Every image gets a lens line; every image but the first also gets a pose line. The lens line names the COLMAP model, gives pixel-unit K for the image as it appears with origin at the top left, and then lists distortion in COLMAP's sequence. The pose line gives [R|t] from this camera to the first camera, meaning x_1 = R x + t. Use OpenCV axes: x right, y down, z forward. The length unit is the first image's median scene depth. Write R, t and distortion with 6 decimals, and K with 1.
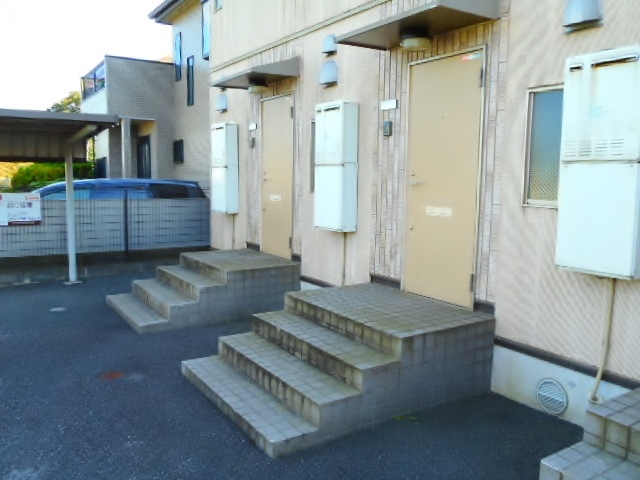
lens RADIAL K [[544.4, 0, 318.7], [0, 544.4, 241.3], [0, 0, 1]] dist [-0.030434, -0.000778]
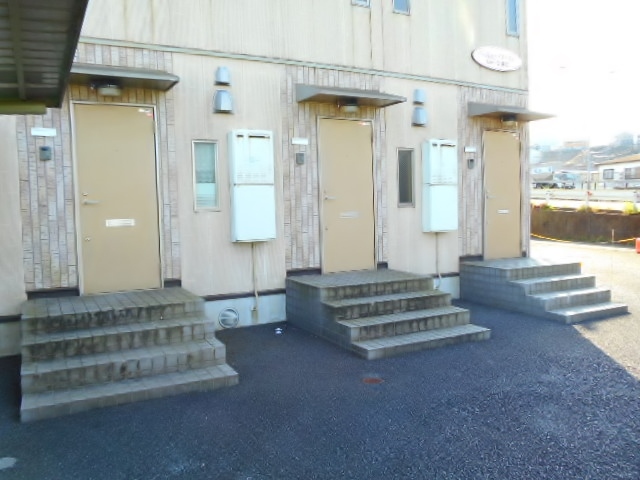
lens RADIAL K [[544.4, 0, 318.1], [0, 544.4, 237.6], [0, 0, 1]] dist [-0.030434, -0.000778]
pose [[0.082174, -0.070837, 0.994097, -0.965545], [0.140627, 0.988315, 0.058800, -0.067455], [-0.986647, 0.134966, 0.091176, 0.672264]]
